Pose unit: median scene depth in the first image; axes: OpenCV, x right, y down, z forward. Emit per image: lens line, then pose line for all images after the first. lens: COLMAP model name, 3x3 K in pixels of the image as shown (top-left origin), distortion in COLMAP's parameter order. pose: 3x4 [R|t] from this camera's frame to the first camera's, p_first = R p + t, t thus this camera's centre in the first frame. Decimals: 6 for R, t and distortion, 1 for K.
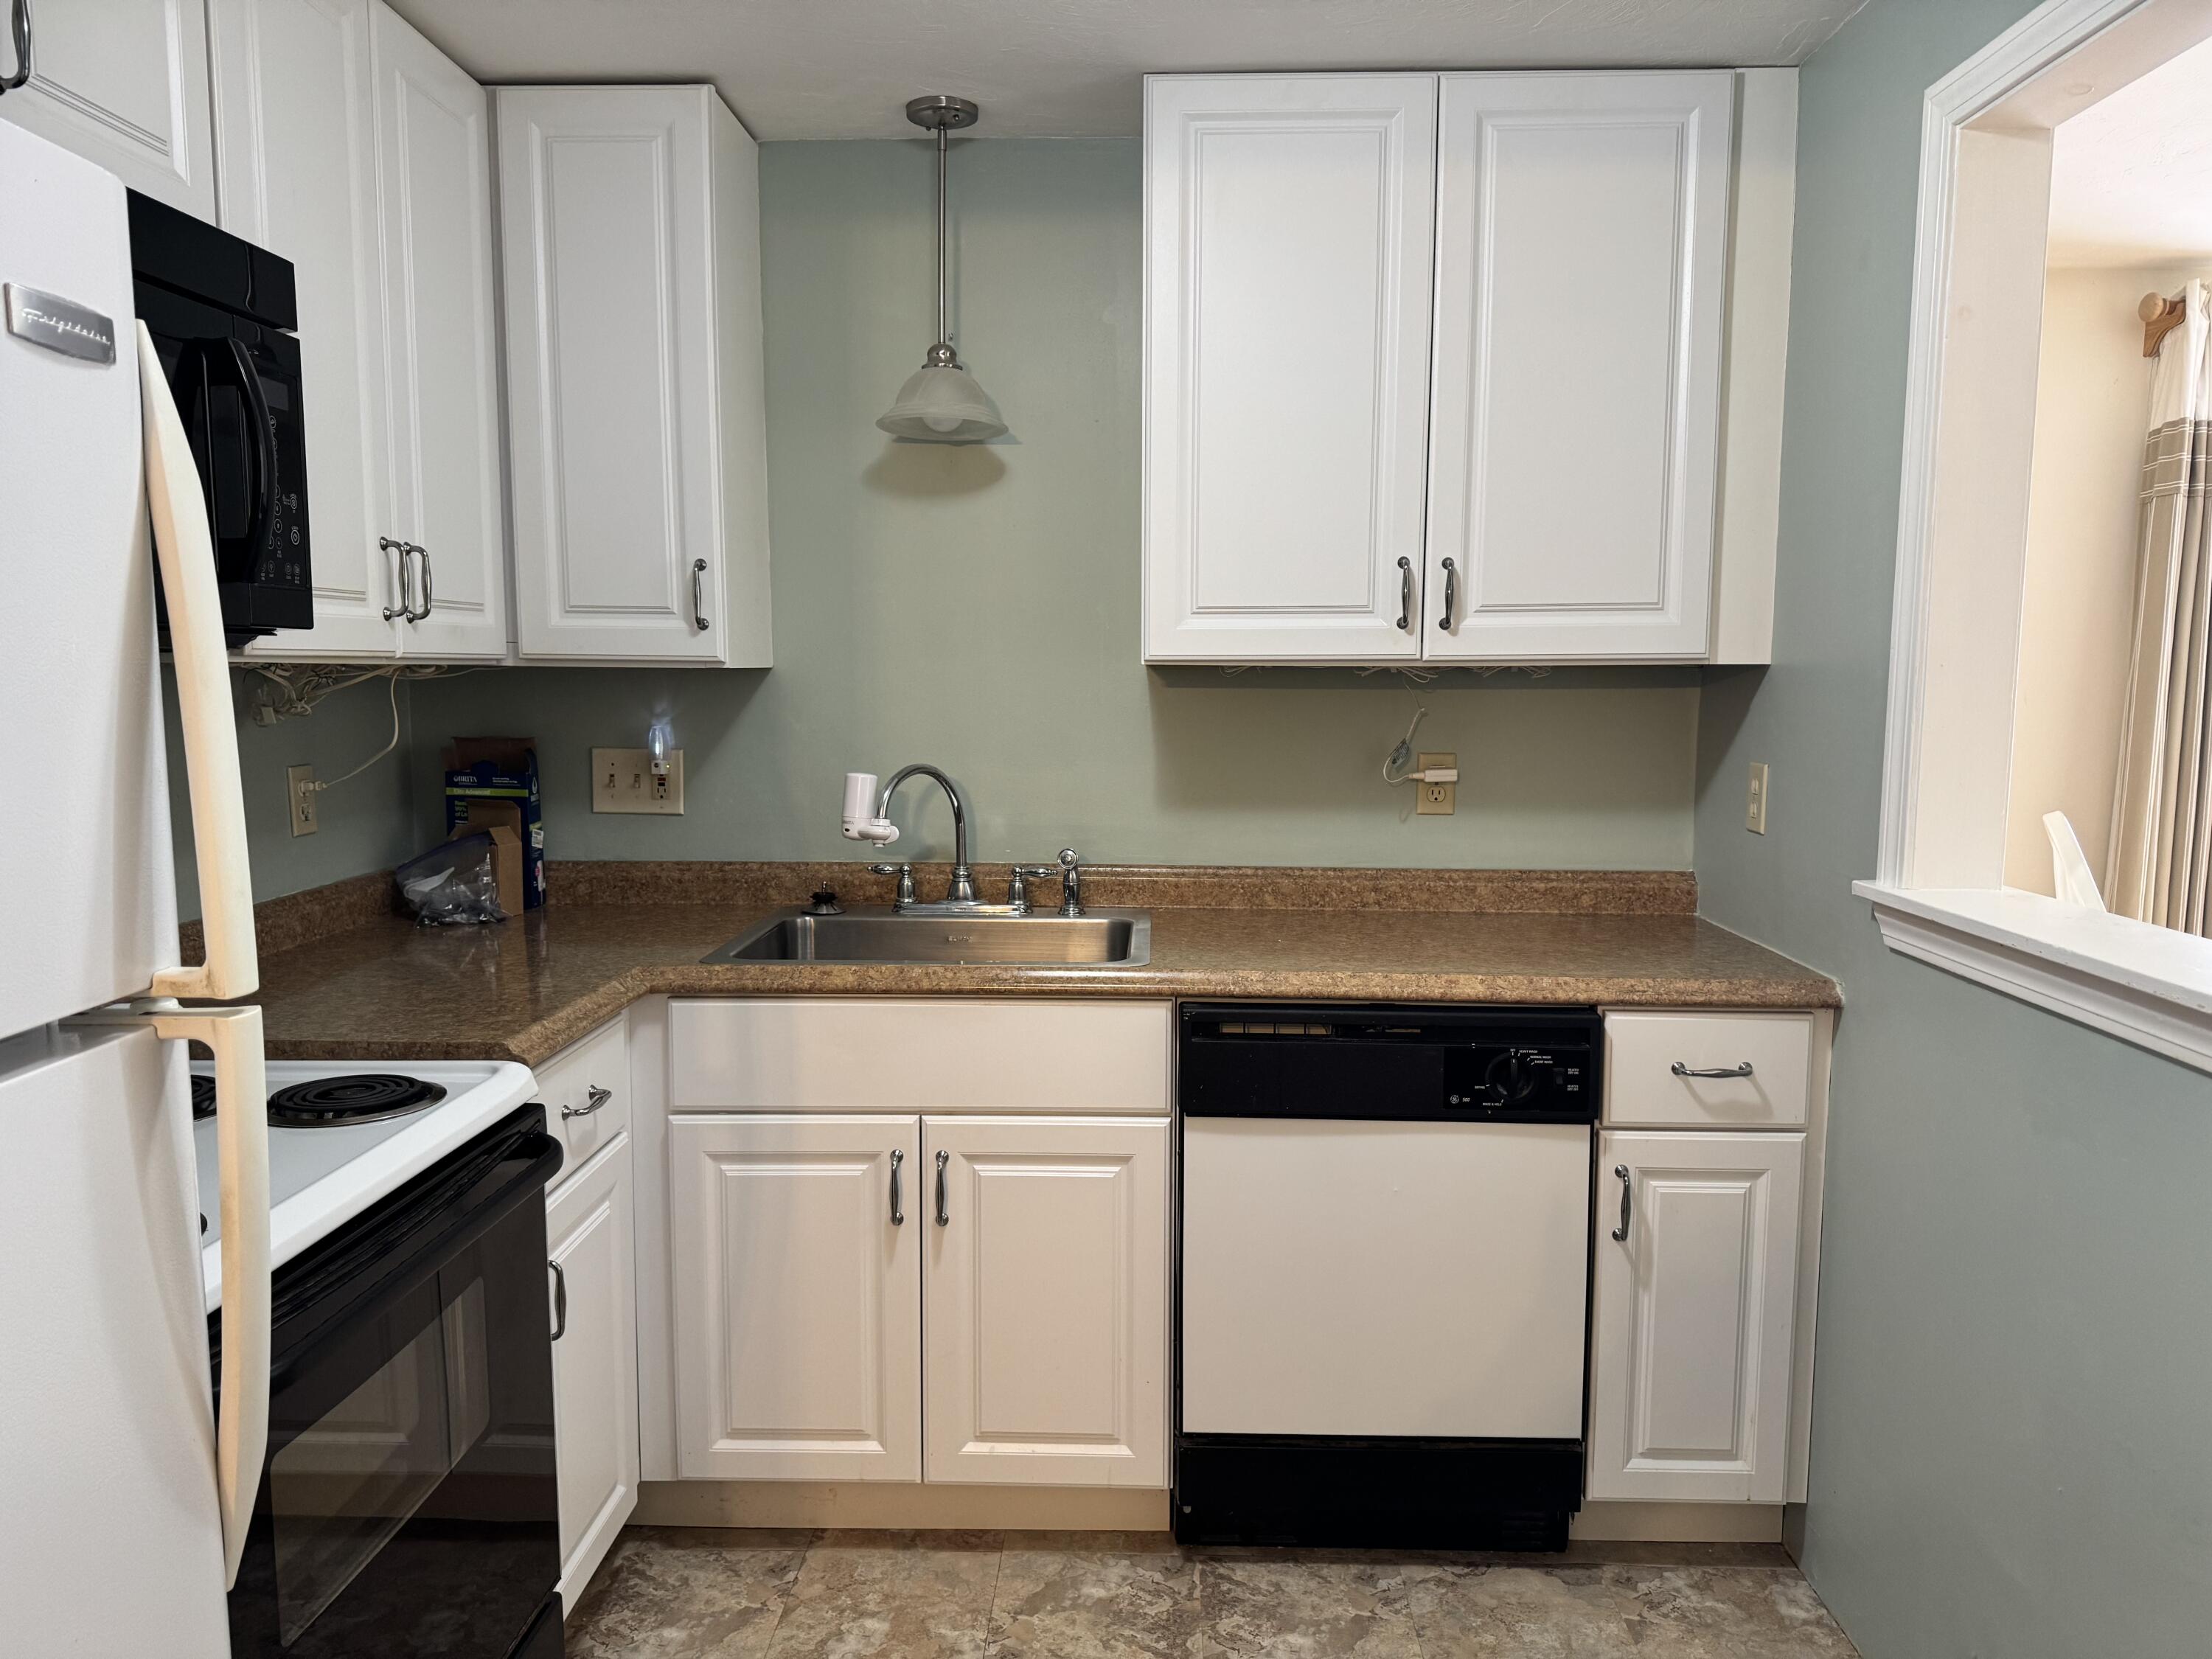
lens RADIAL K [[1532.1, 0, 1102.7], [0, 1532.1, 835.1], [0, 0, 1]] dist [0.031578, -0.017970]
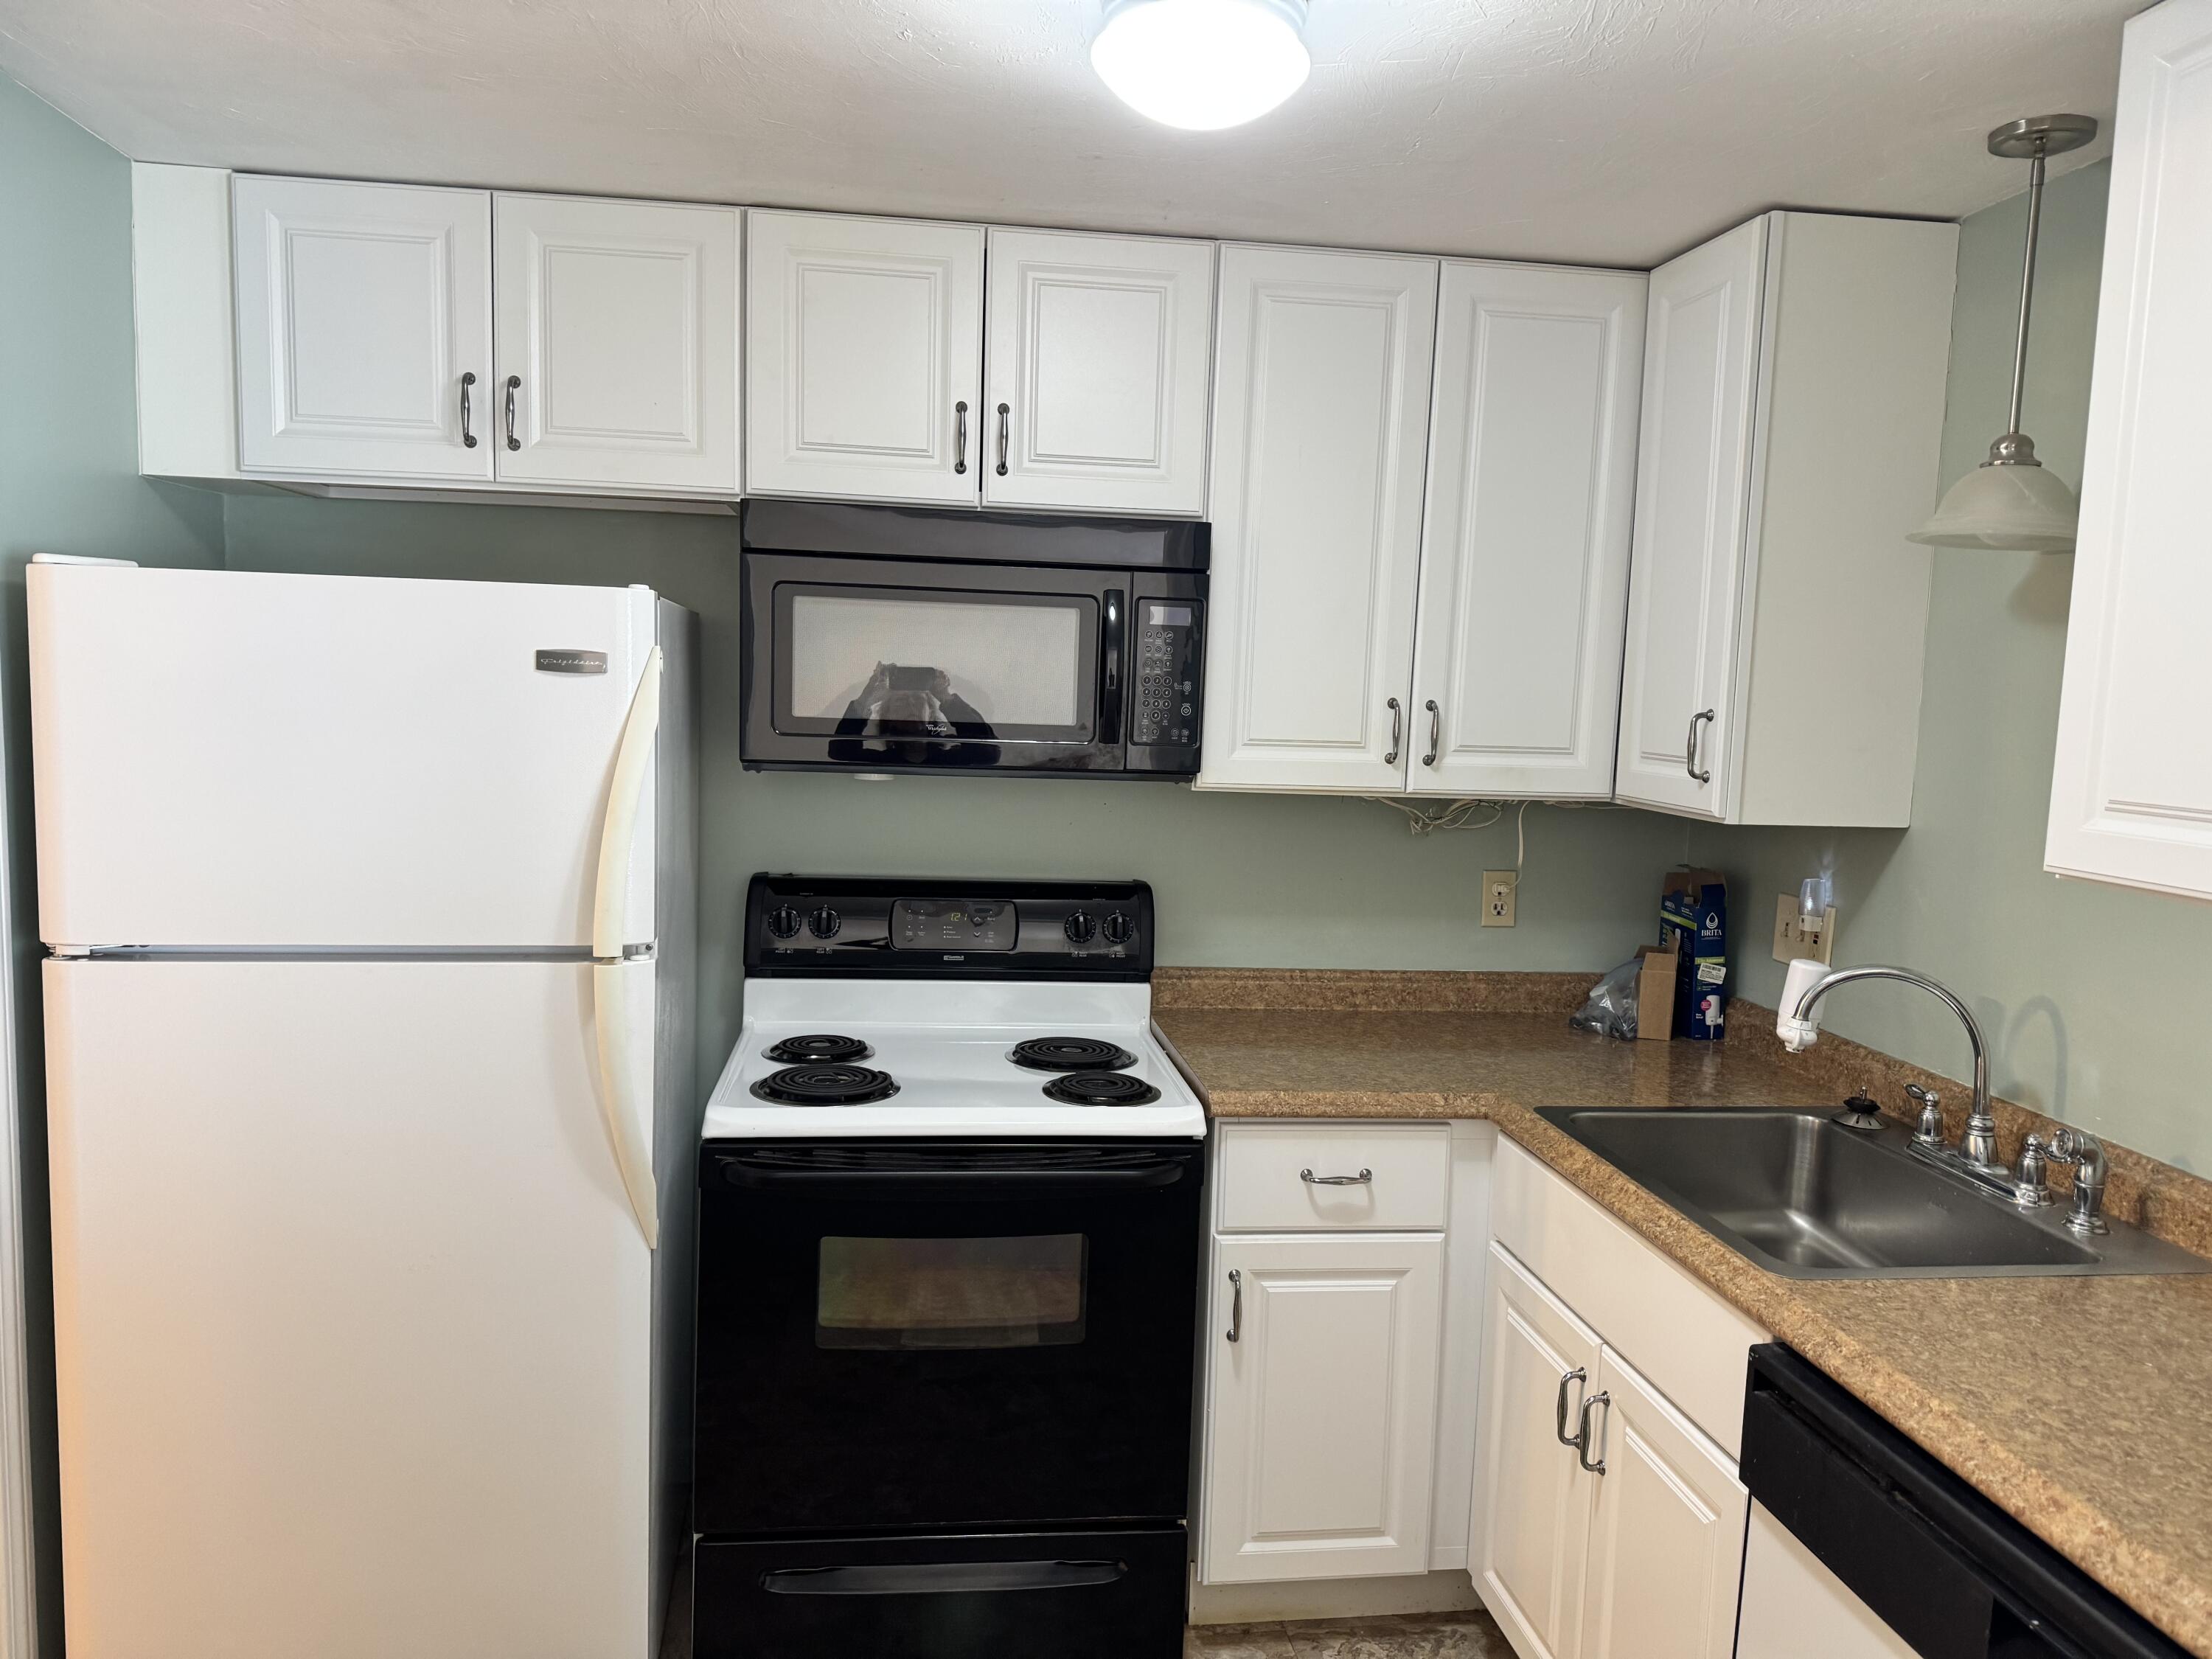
lens RADIAL K [[1532.1, 0, 1099.5], [0, 1532.1, 829.7], [0, 0, 1]] dist [0.031578, -0.017970]
pose [[0.171089, 0.101040, -0.980061, 0.575119], [-0.142726, 0.986777, 0.076817, -0.116659], [0.974863, 0.126738, 0.183248, 0.430013]]
